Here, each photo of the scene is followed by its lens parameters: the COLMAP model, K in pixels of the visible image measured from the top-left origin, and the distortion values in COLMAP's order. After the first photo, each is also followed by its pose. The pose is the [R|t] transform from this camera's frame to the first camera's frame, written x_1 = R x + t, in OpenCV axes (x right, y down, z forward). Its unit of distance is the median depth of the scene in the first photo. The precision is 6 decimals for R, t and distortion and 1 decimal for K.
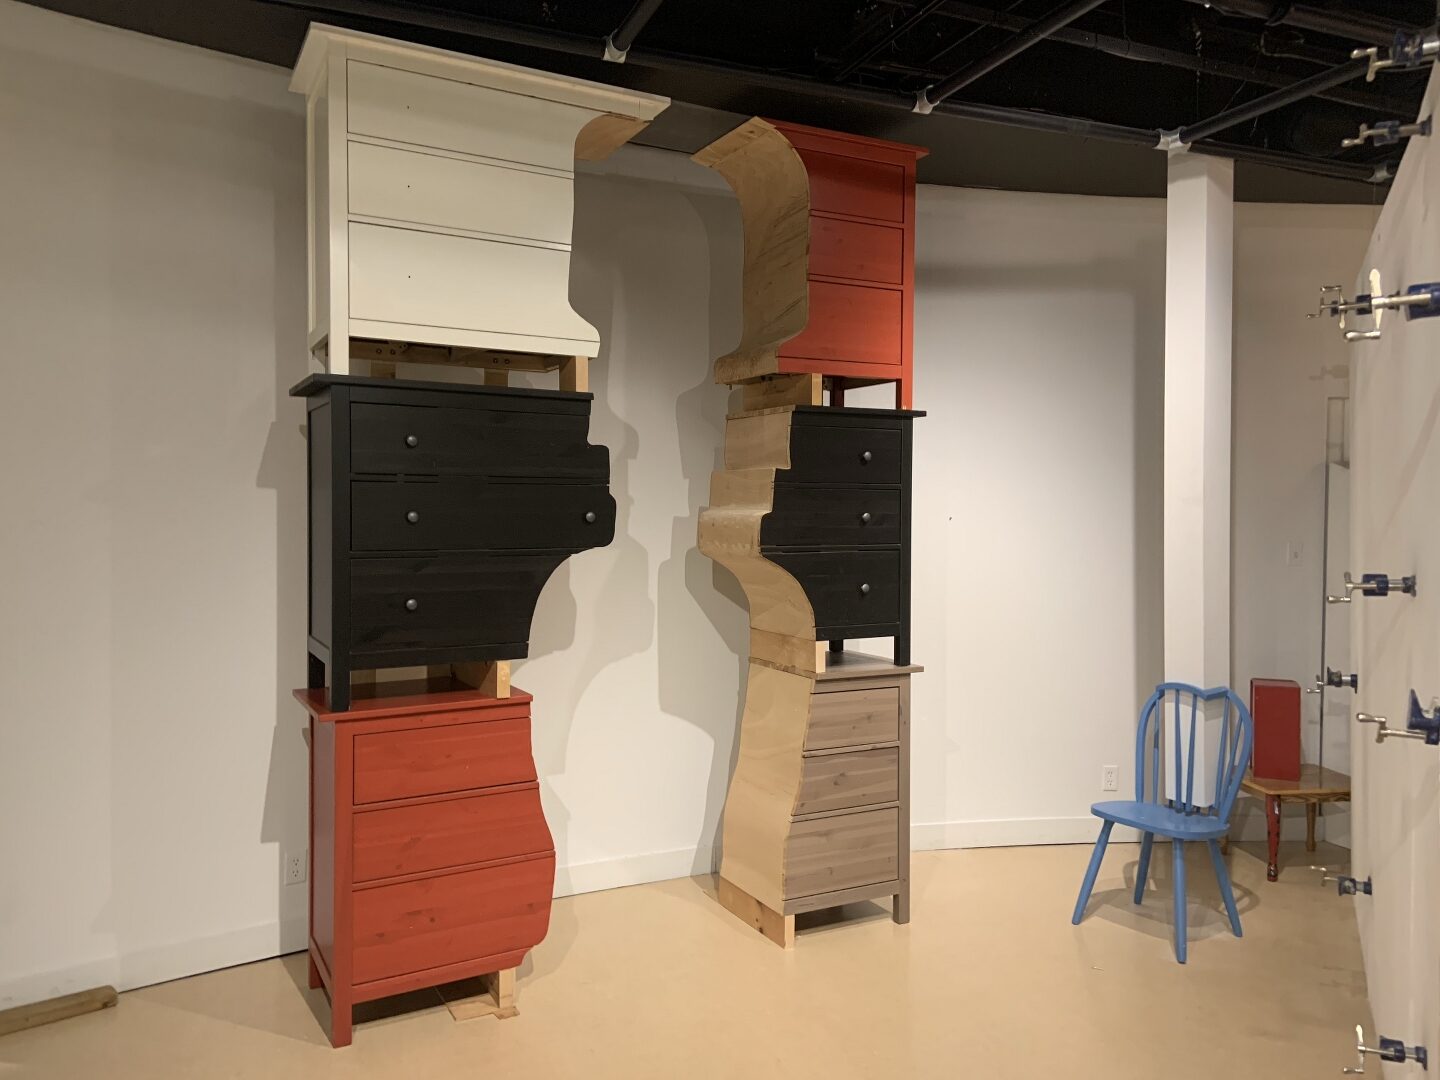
lens RADIAL K [[1094.2, 0, 727.2], [0, 1094.2, 541.6], [0, 0, 1]] dist [0.118972, -0.170047]
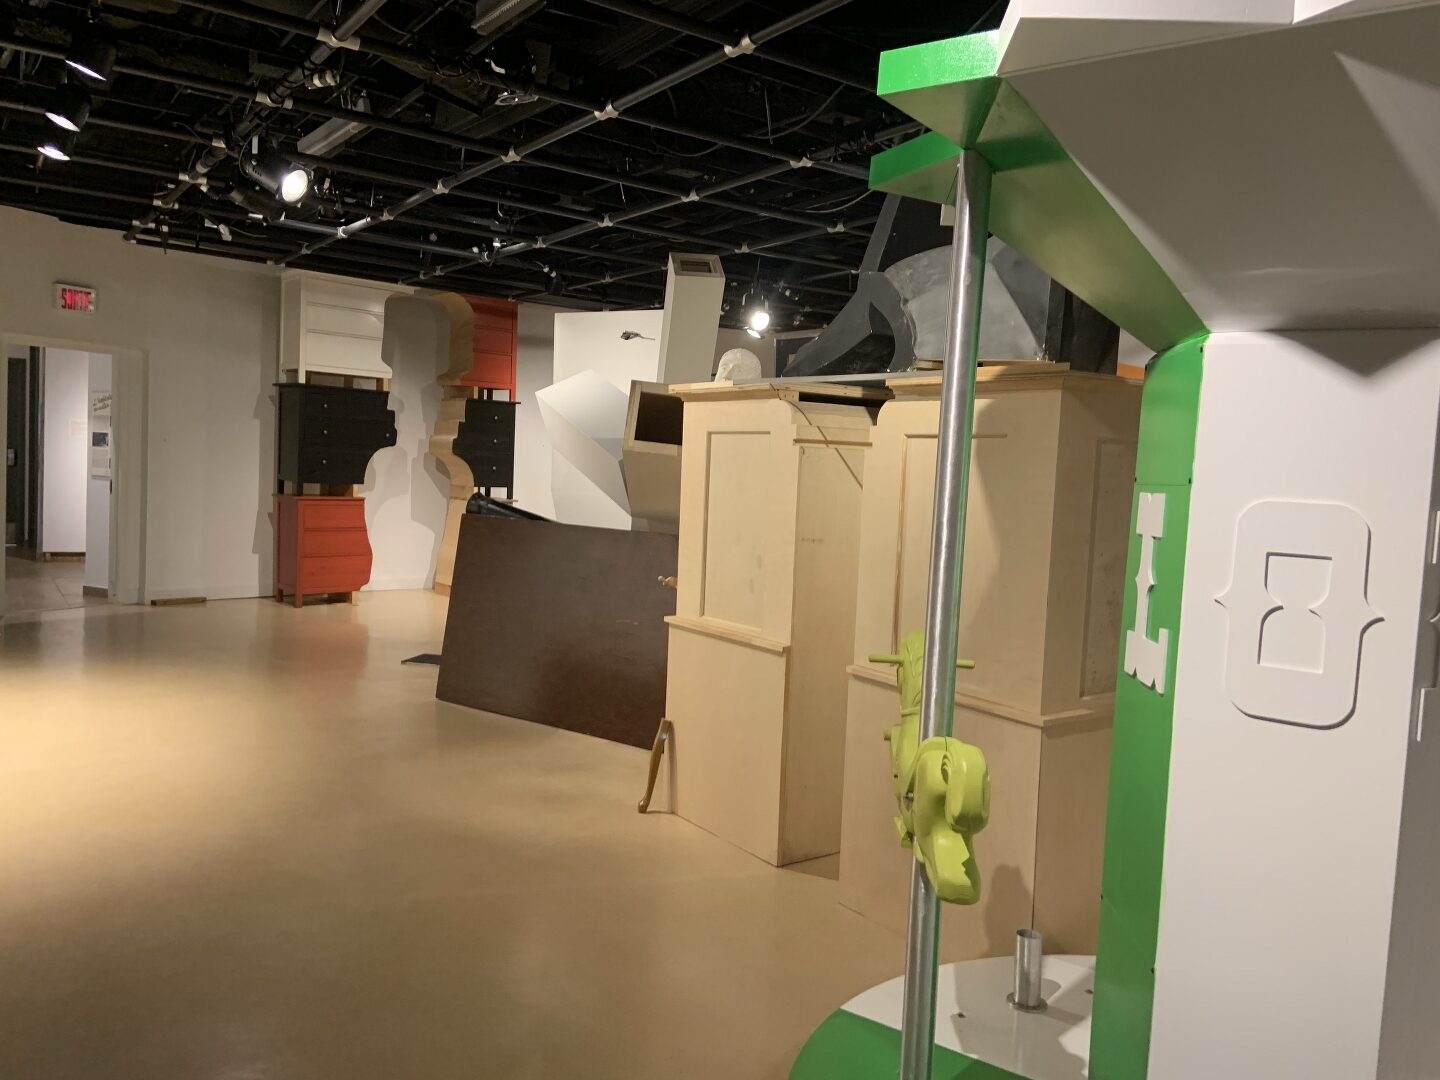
lens RADIAL K [[1094.2, 0, 727.2], [0, 1094.2, 541.6], [0, 0, 1]] dist [0.118972, -0.170047]
pose [[0.974638, 0.024816, 0.222407, 0.091236], [-0.035761, 0.998332, 0.045320, 0.081347], [-0.220911, -0.052124, 0.973900, -1.796224]]
